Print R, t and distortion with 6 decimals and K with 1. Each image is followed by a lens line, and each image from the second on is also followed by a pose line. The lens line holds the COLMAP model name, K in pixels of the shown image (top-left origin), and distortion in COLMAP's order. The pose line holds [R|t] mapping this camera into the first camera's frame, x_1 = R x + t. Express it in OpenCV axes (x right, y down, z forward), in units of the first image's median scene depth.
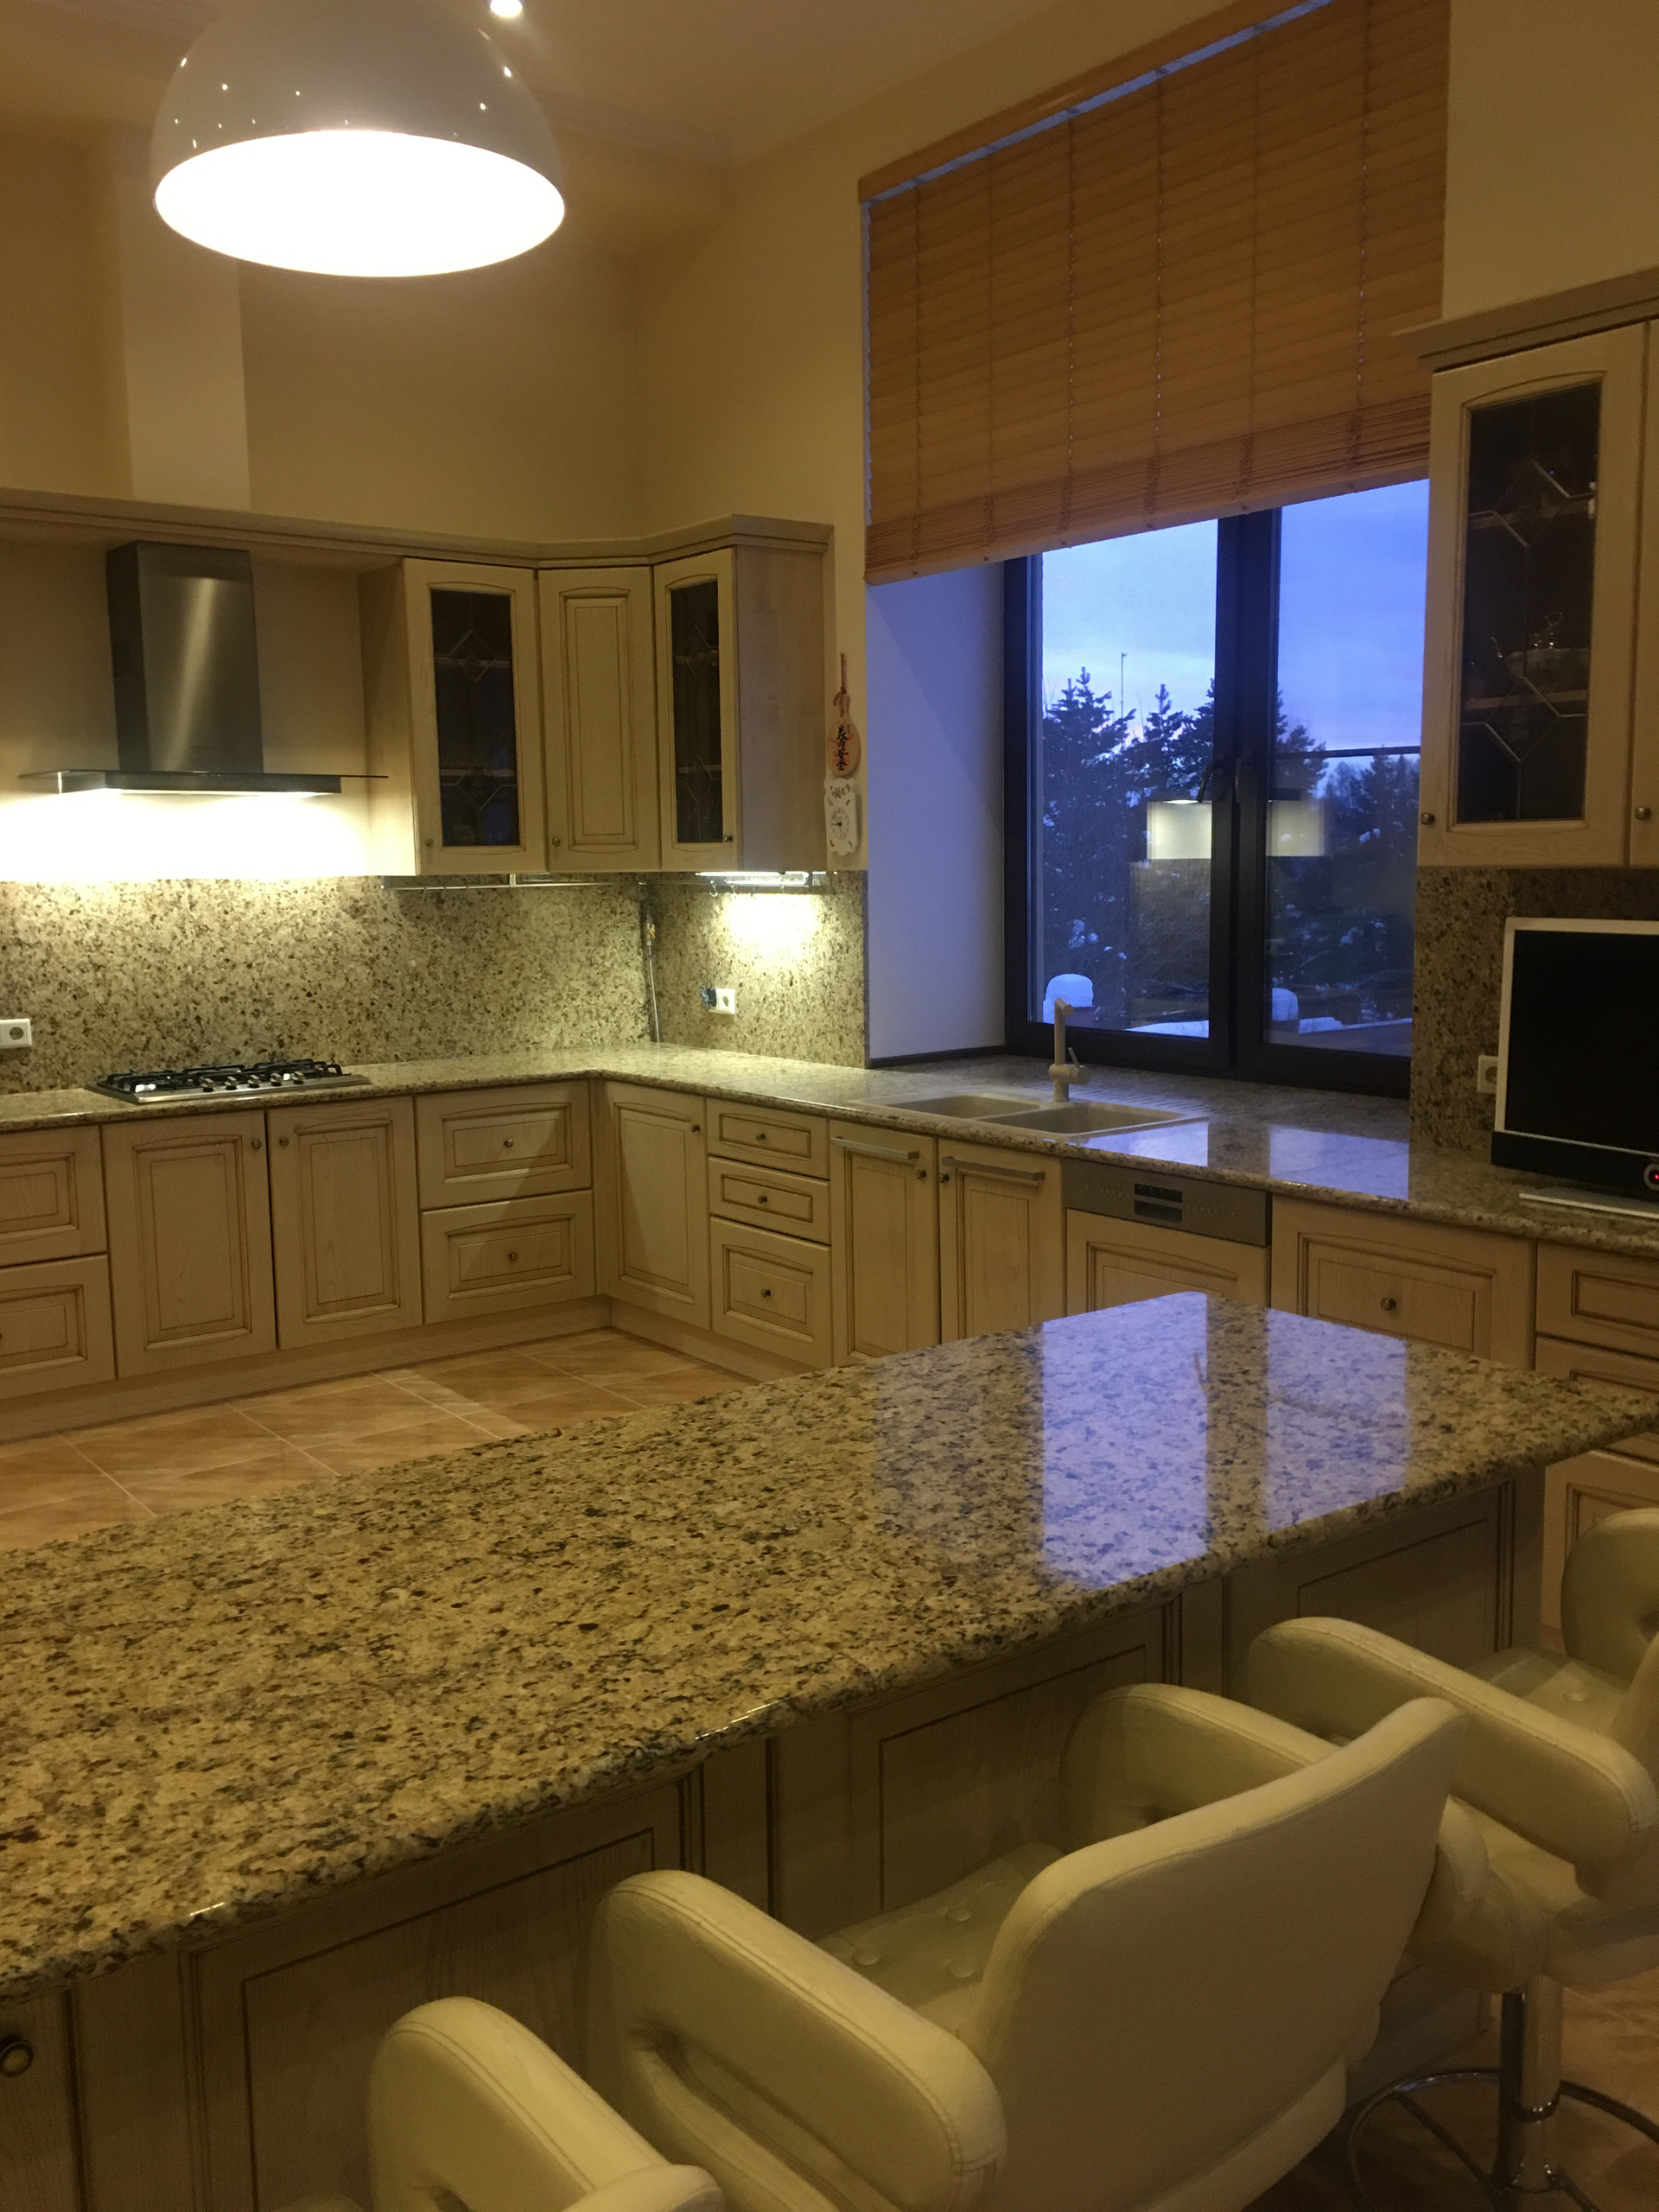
lens RADIAL K [[1878.5, 0, 843.8], [0, 1878.5, 1092.4], [0, 0, 1]] dist [0.085216, -0.129355]
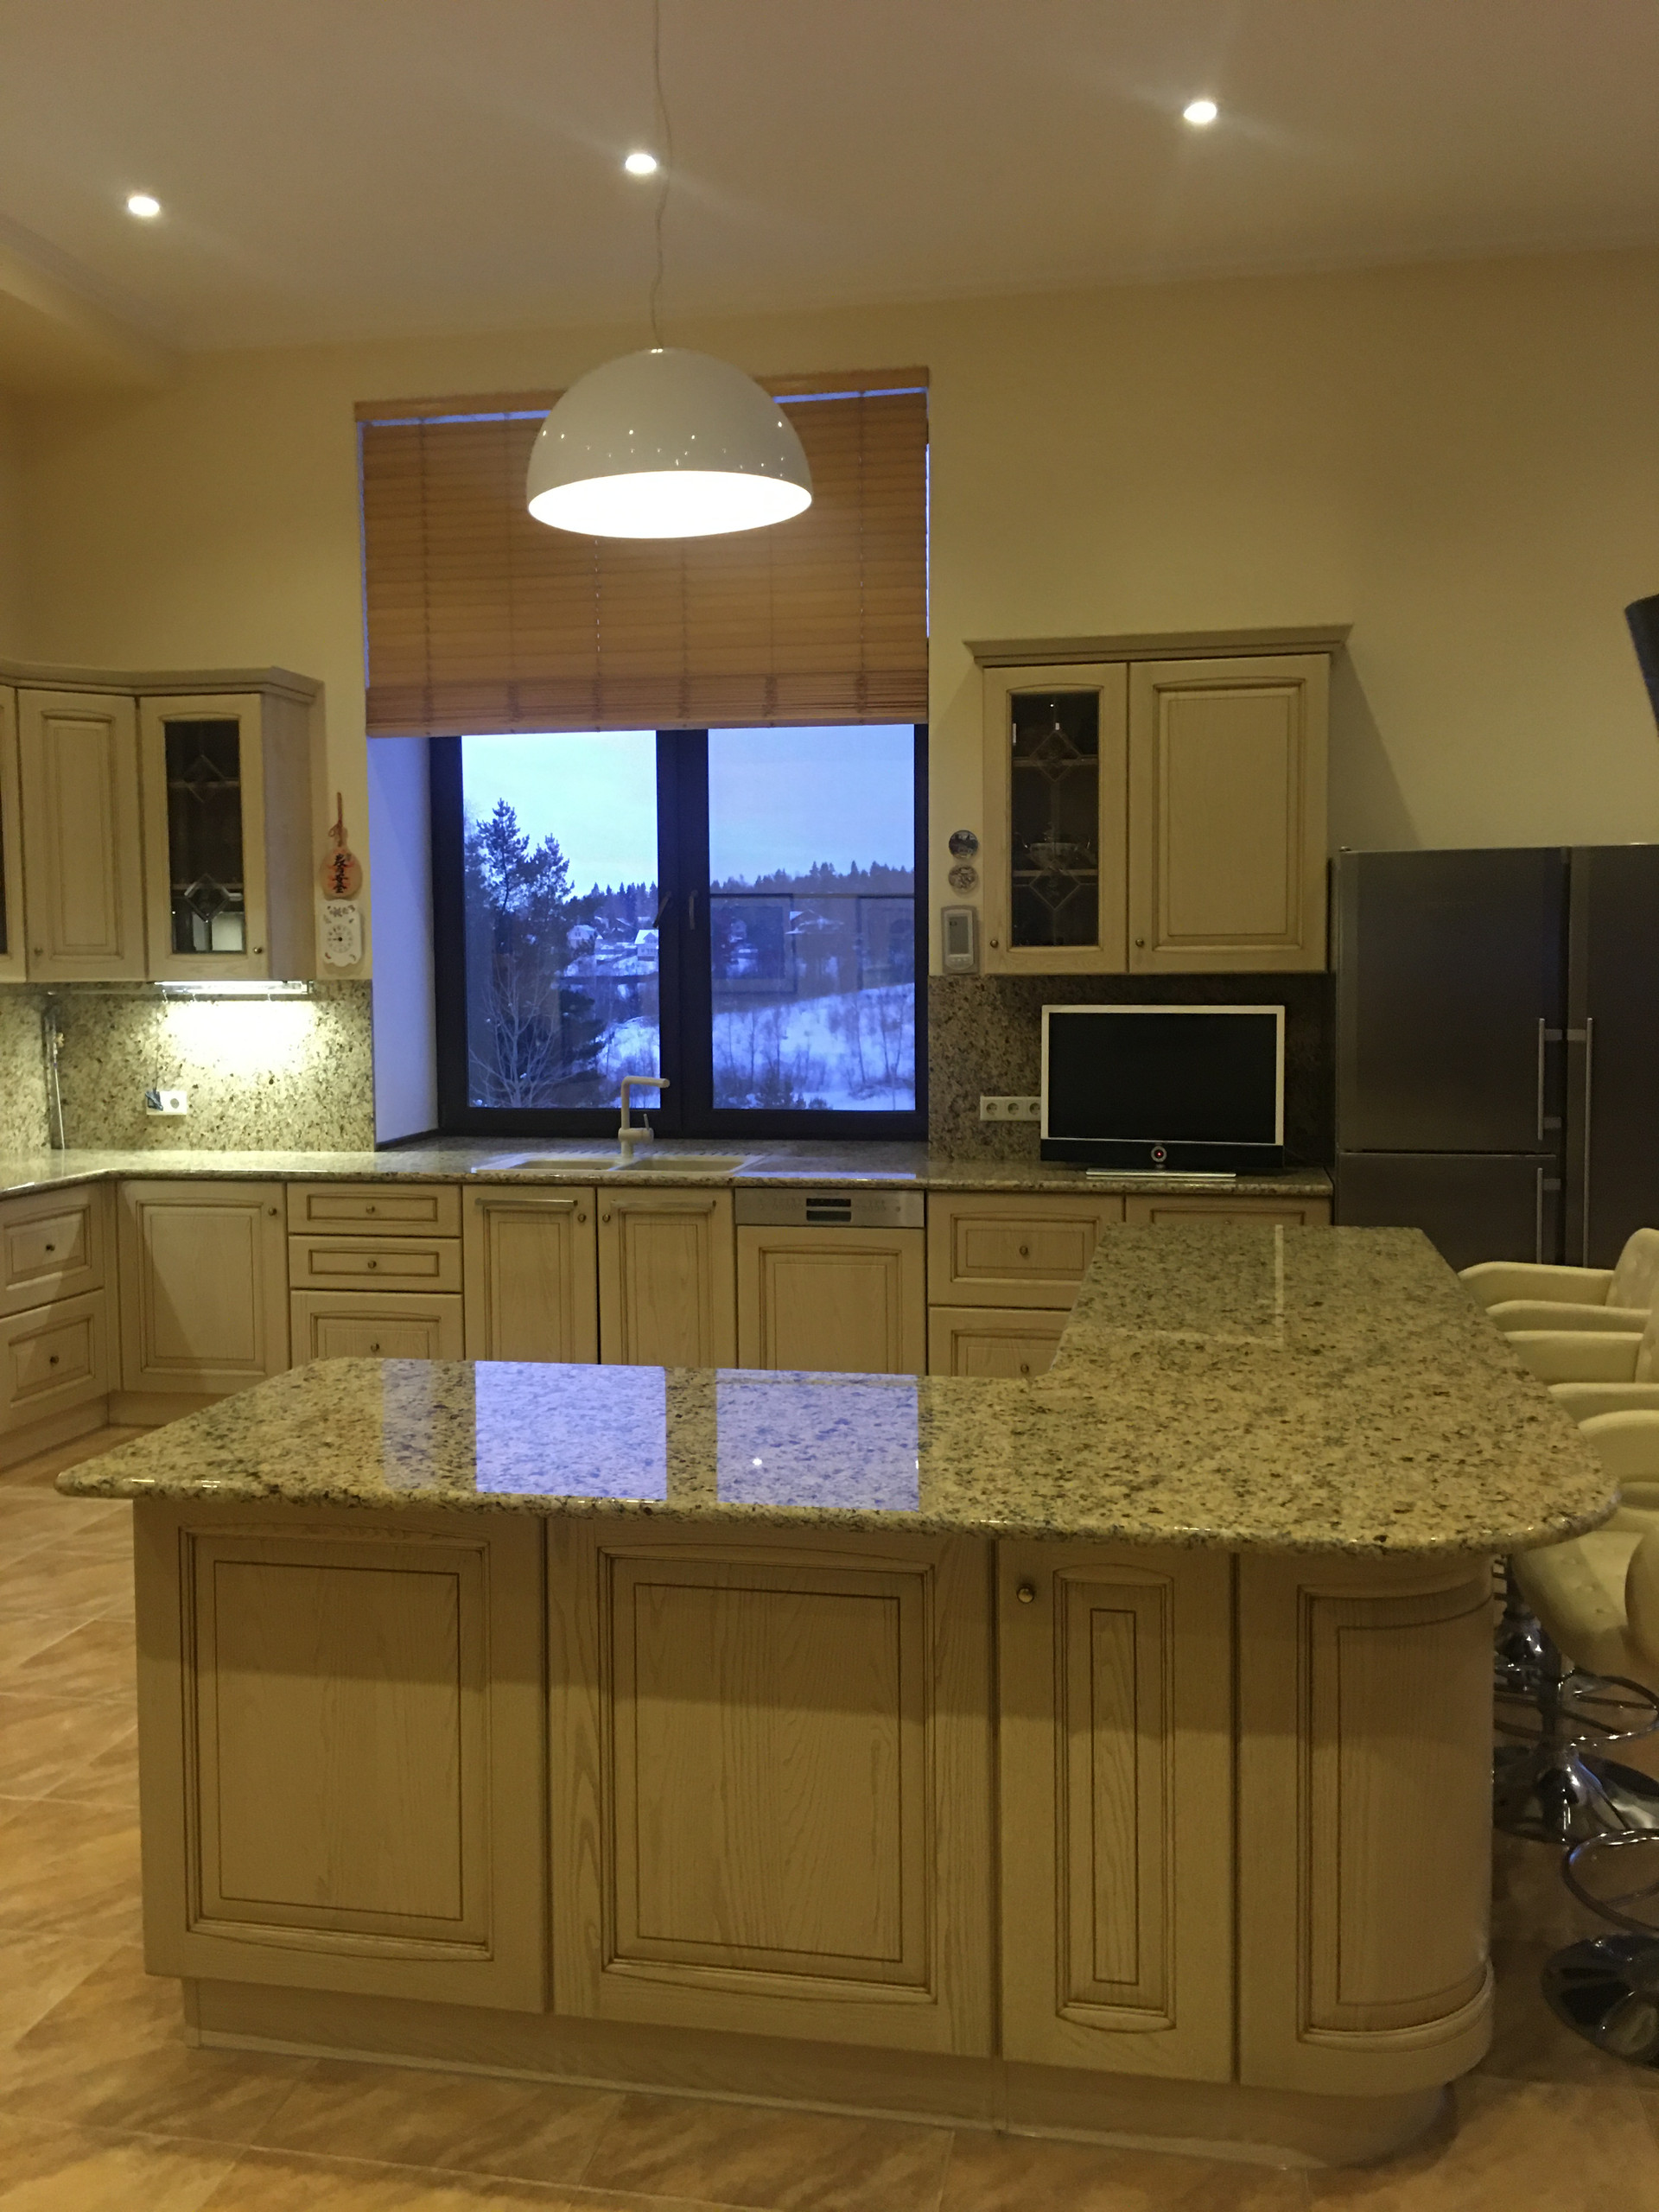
lens RADIAL K [[1878.5, 0, 836.1], [0, 1878.5, 1083.0], [0, 0, 1]] dist [0.085216, -0.129355]
pose [[0.744101, -0.034504, 0.667176, -0.551596], [0.082123, 0.995815, -0.040092, 0.015079], [-0.663000, 0.084623, 0.743821, -0.044256]]
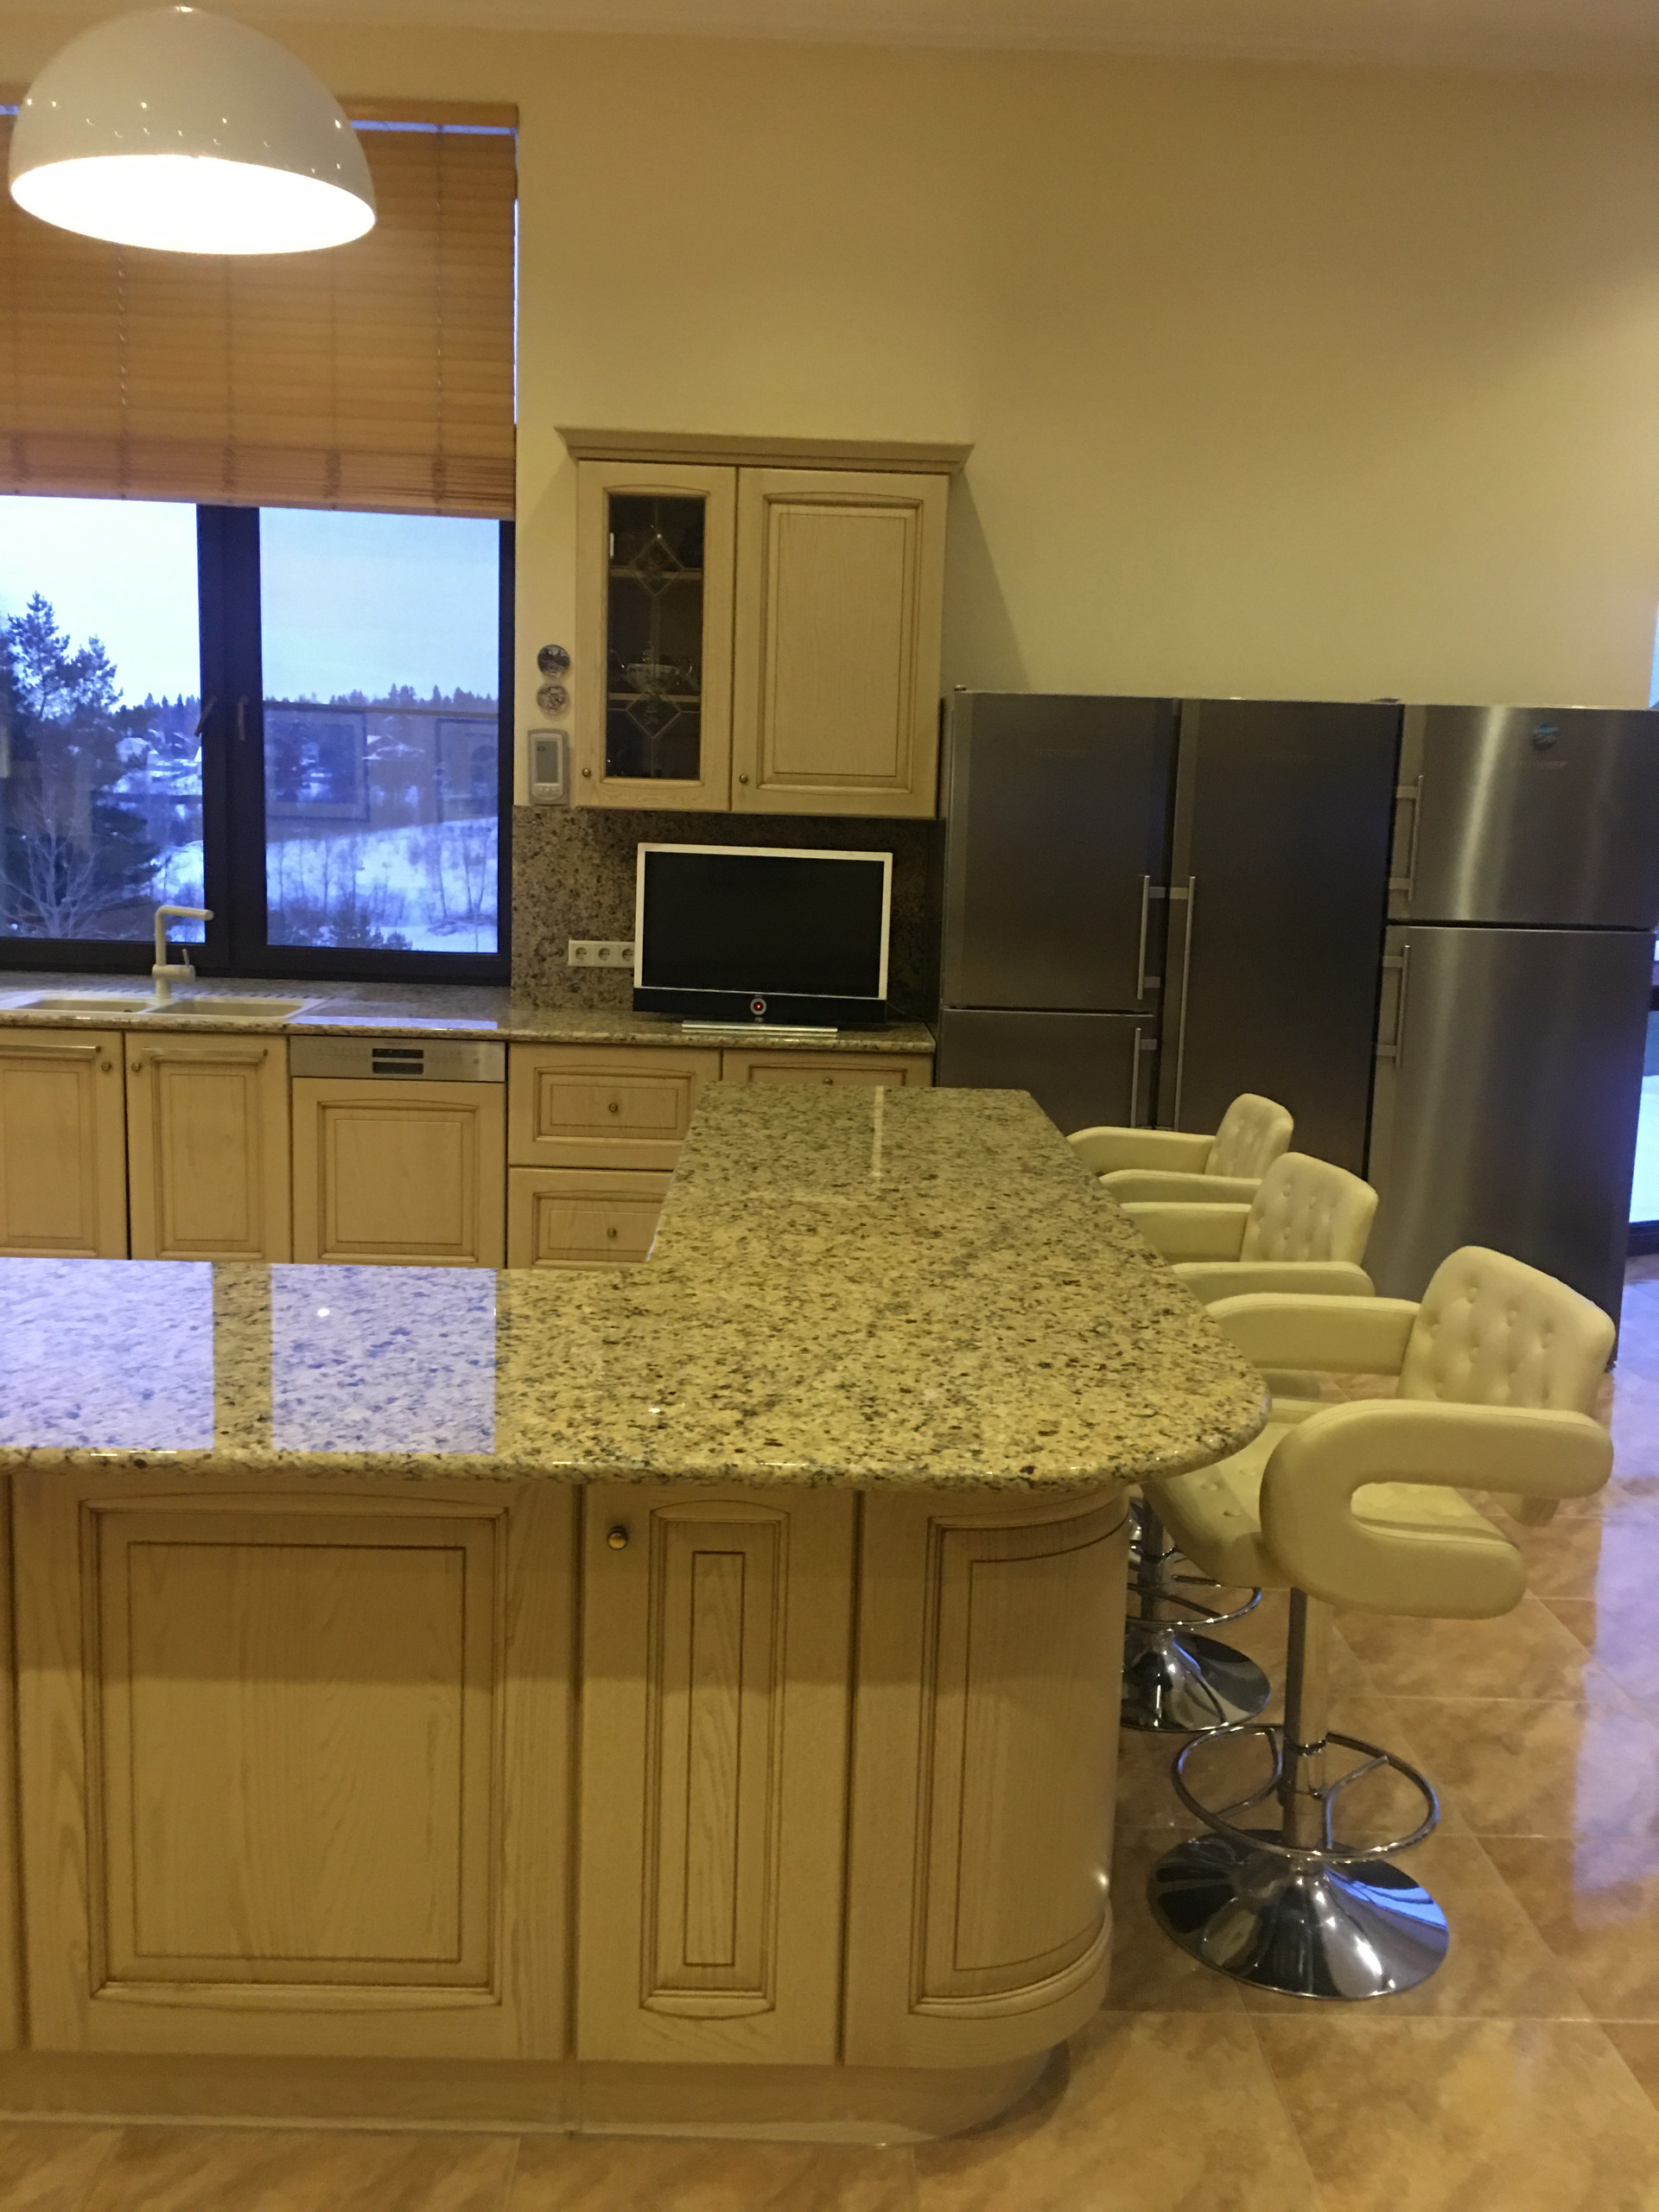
lens RADIAL K [[1878.5, 0, 824.0], [0, 1878.5, 1091.2], [0, 0, 1]] dist [0.085216, -0.129355]
pose [[0.587616, -0.087732, 0.804369, -0.499549], [0.061442, 0.996072, 0.063755, 0.010755], [-0.806803, 0.011959, 0.590699, 0.007493]]
